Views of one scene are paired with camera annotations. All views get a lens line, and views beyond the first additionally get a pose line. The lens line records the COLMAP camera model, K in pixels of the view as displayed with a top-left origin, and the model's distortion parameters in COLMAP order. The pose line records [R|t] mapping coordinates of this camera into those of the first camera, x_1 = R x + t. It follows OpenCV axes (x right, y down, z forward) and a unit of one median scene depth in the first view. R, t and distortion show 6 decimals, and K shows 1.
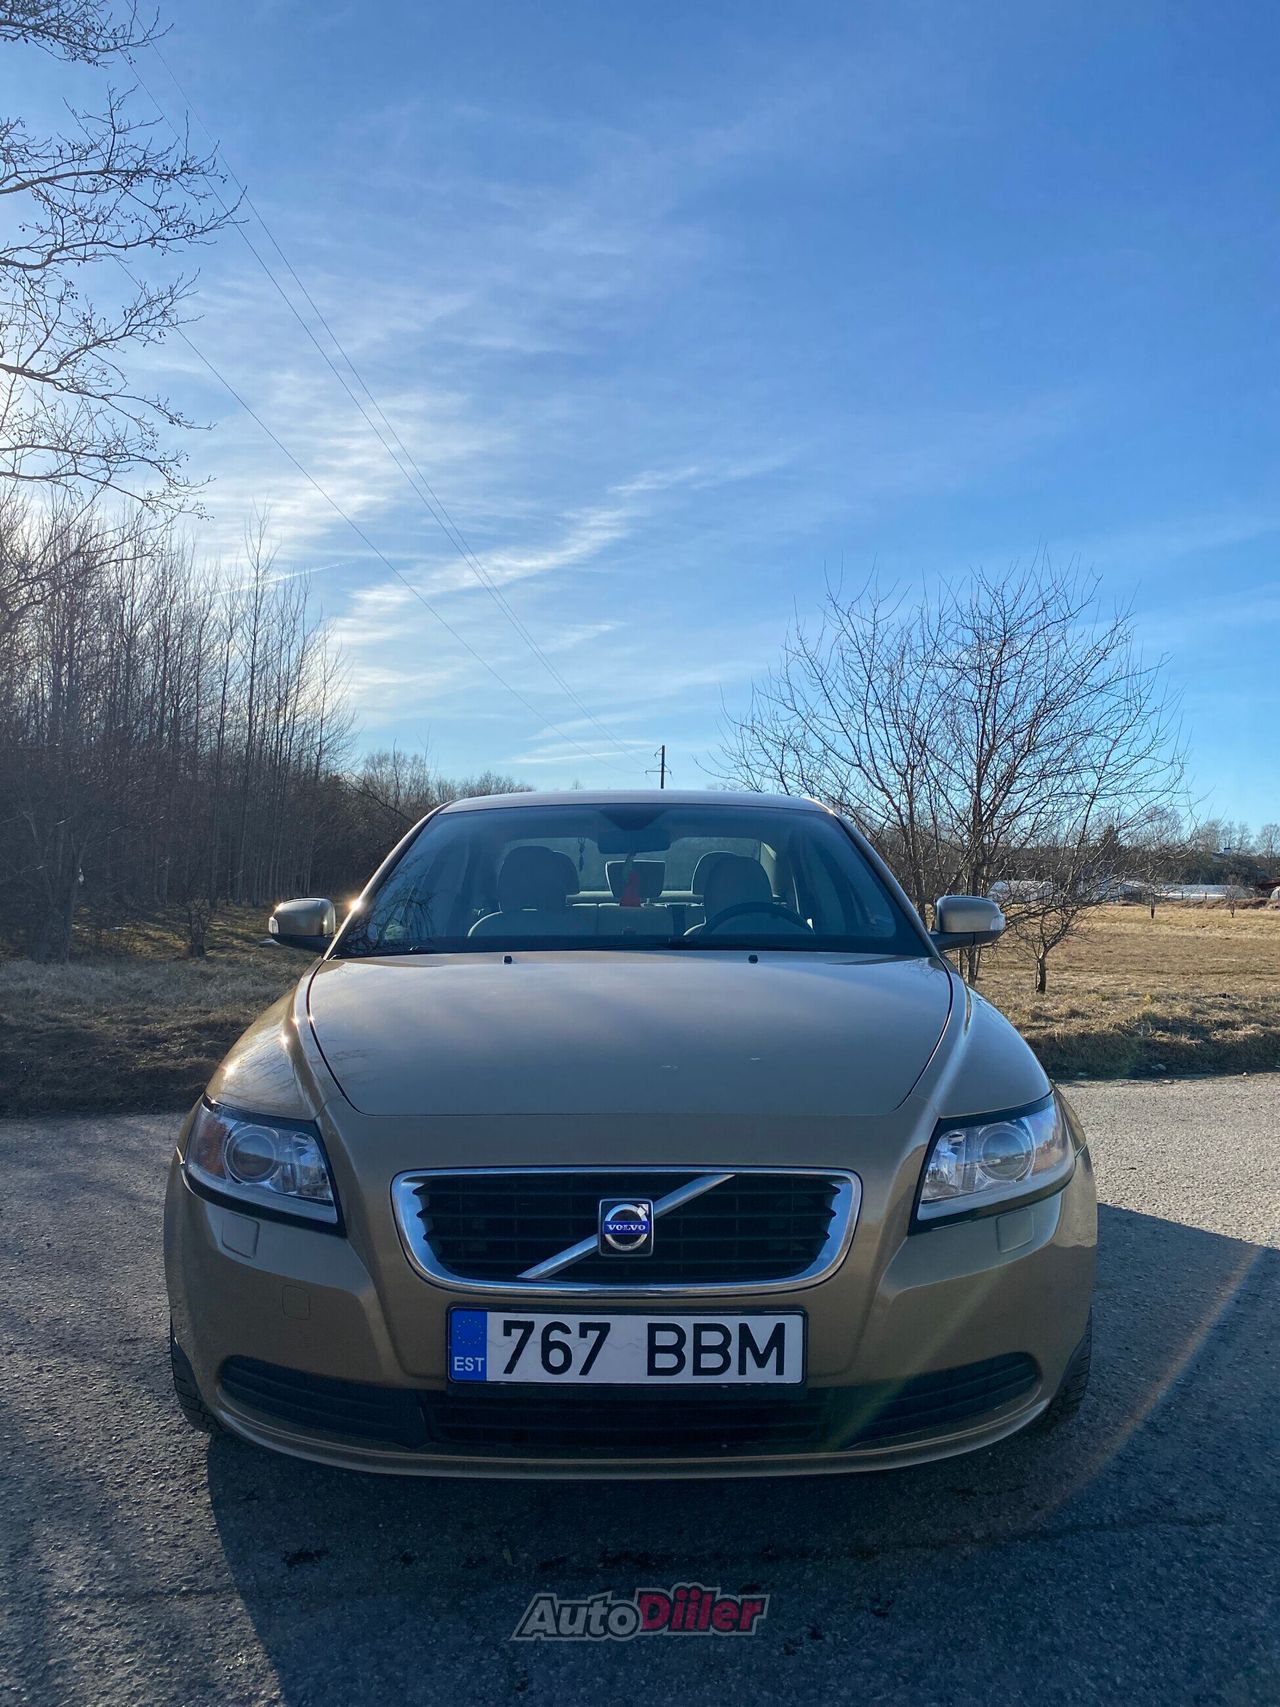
lens RADIAL K [[1293.1, 0, 638.1], [0, 1293.1, 853.9], [0, 0, 1]] dist [-0.001258, -0.003358]
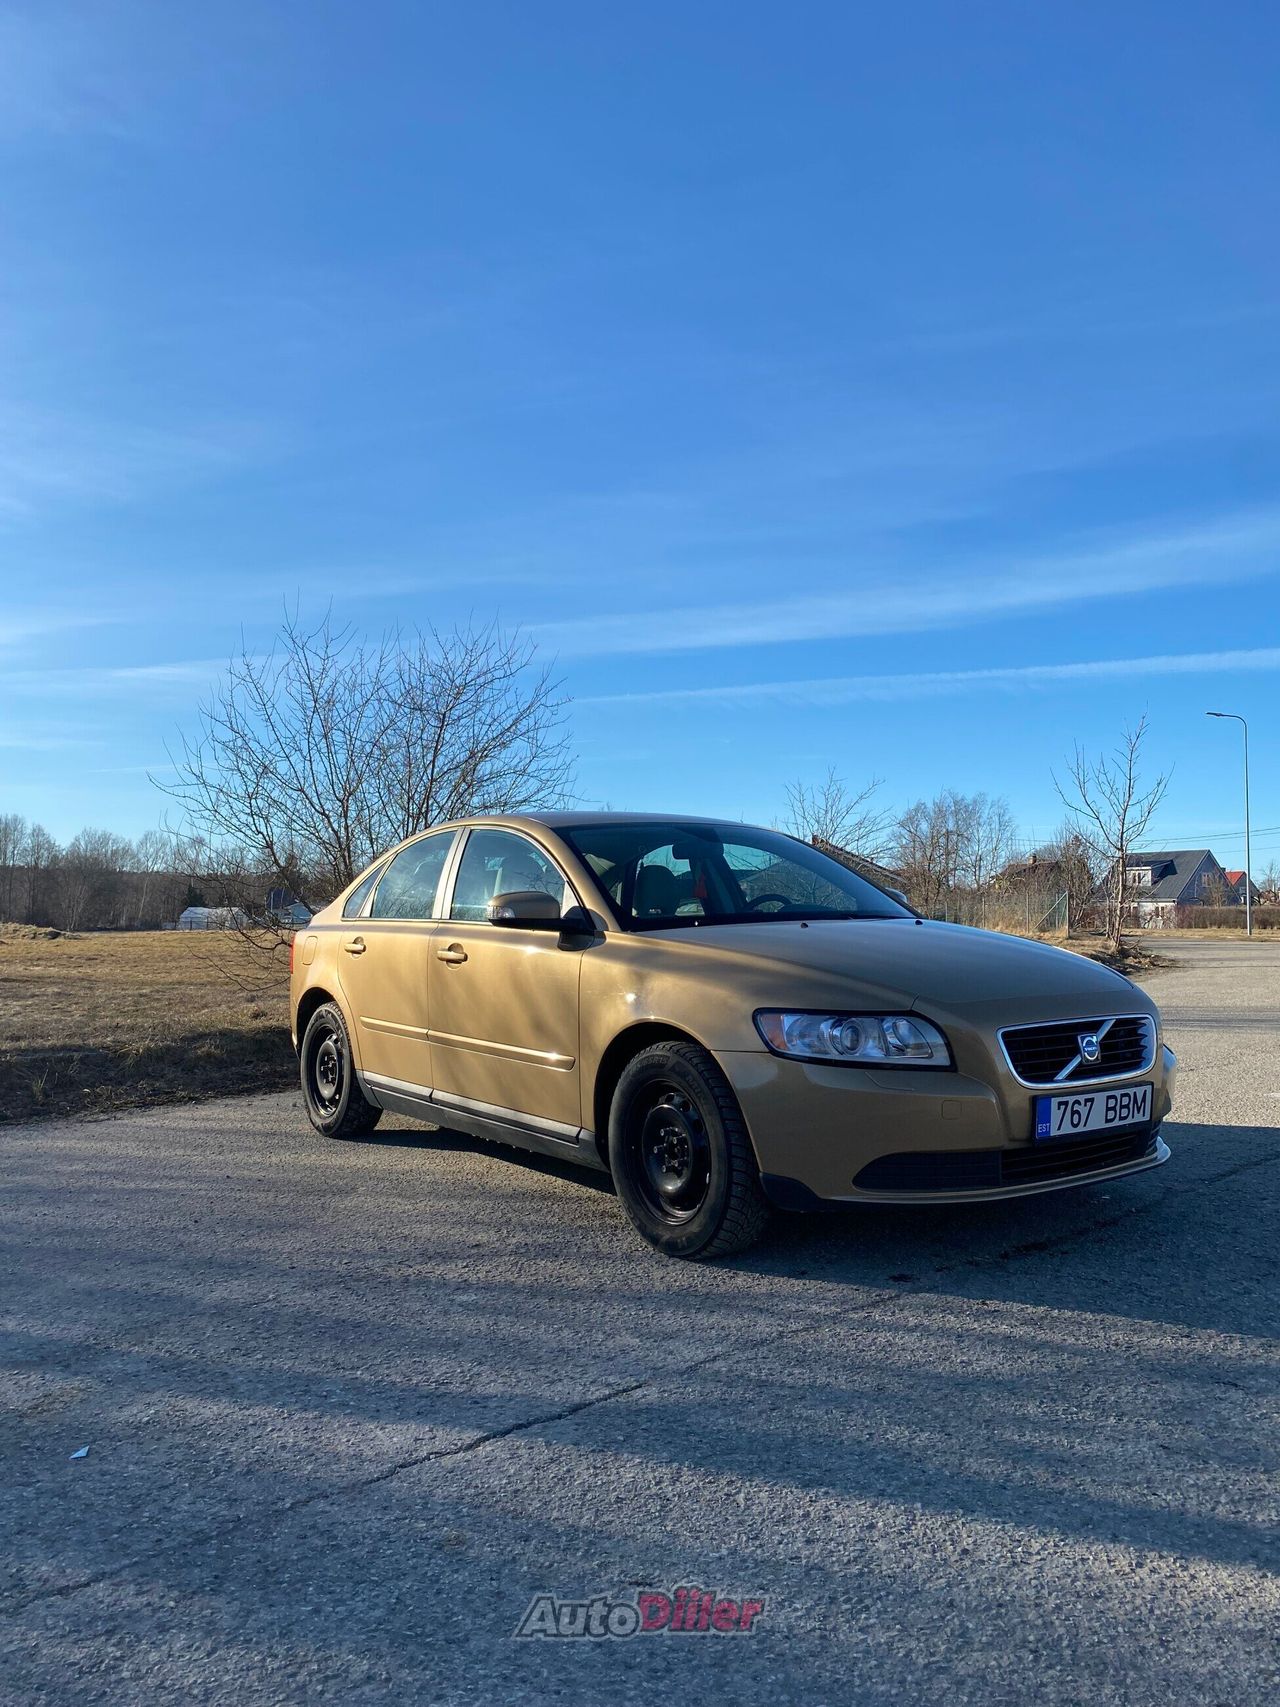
lens RADIAL K [[1293.1, 0, 638.6], [0, 1293.1, 862.7], [0, 0, 1]] dist [-0.001258, -0.003358]
pose [[0.814543, 0.014120, 0.579931, -1.657811], [-0.005610, 0.999849, -0.016465, 0.050941], [-0.580076, 0.010158, 0.814499, -0.165060]]
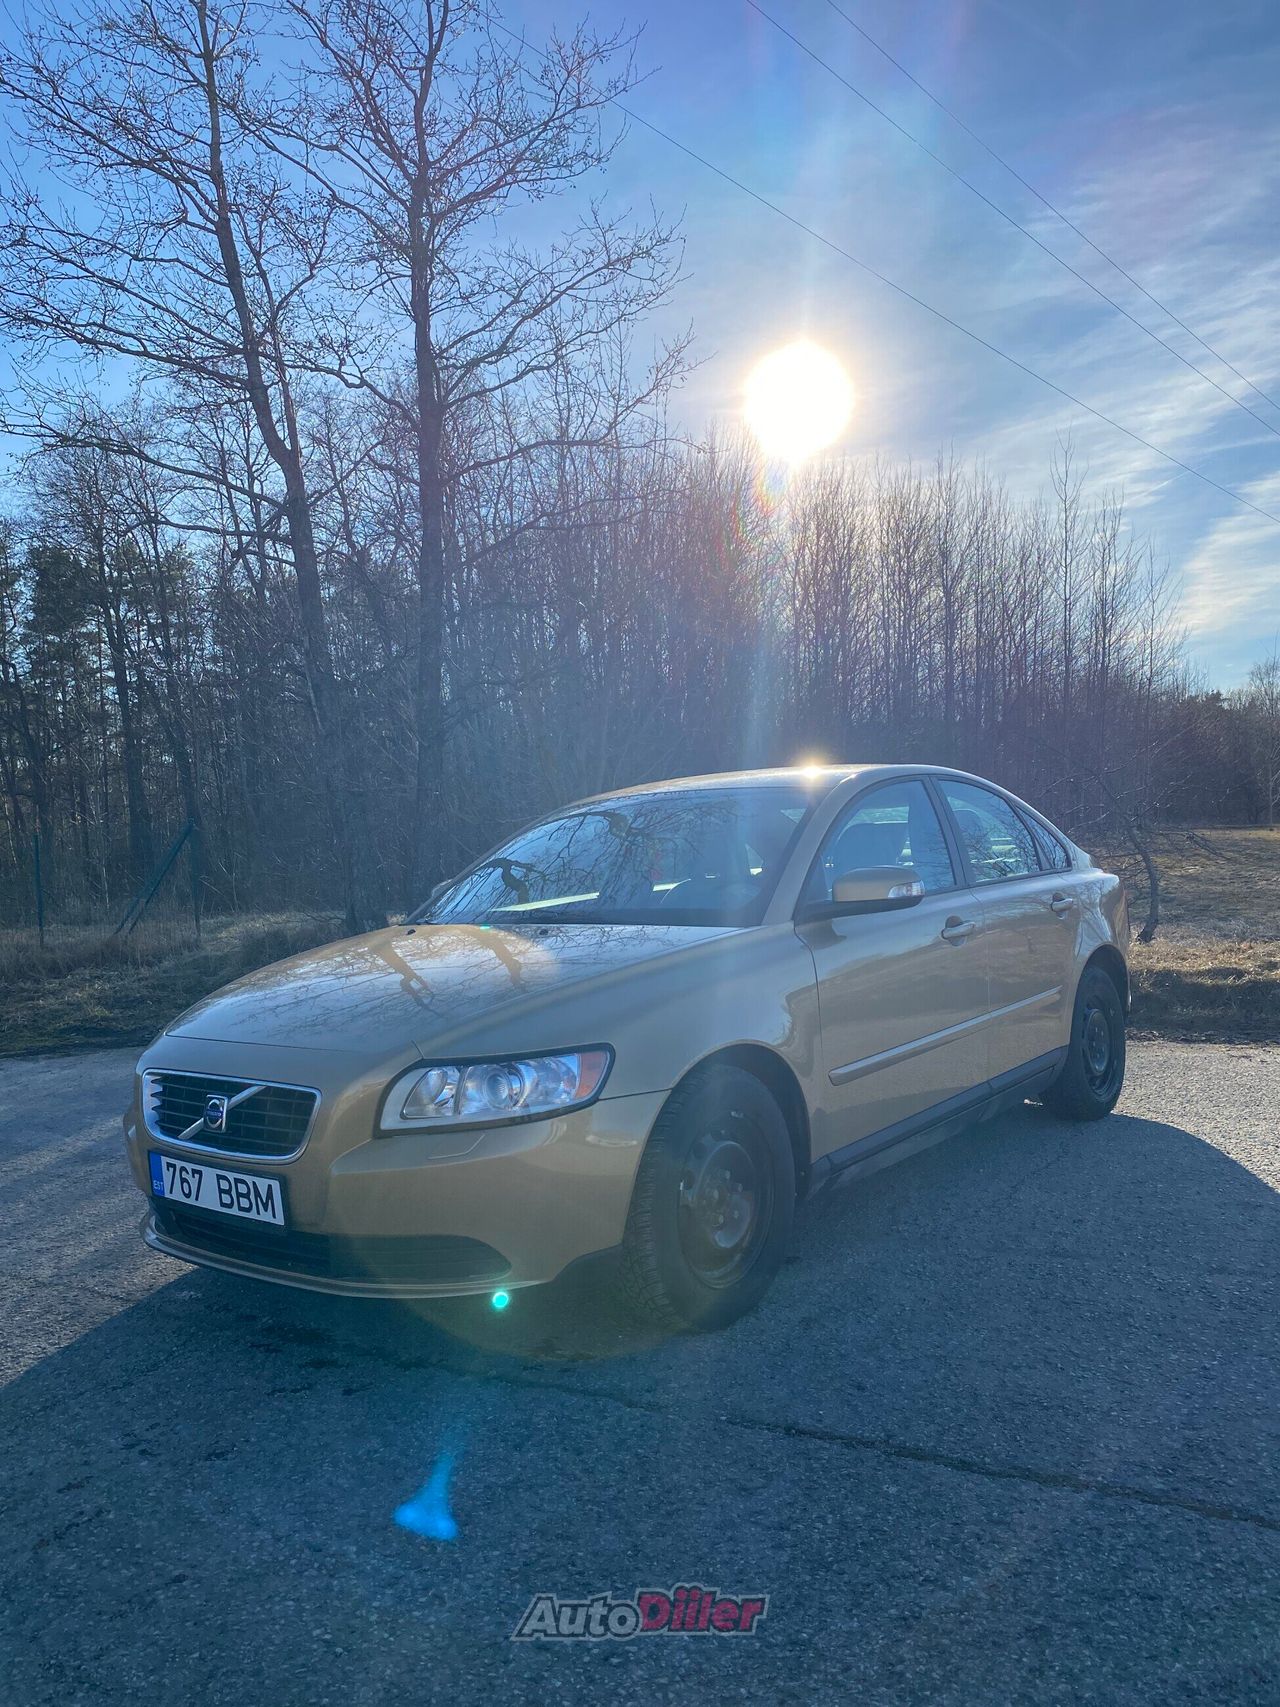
lens RADIAL K [[1293.1, 0, 631.8], [0, 1293.1, 847.1], [0, 0, 1]] dist [-0.001258, -0.003358]
pose [[0.784903, -0.037533, -0.618480, 1.381552], [0.067514, 0.997401, 0.025153, -0.040606], [0.615929, -0.061498, 0.785398, 0.093666]]
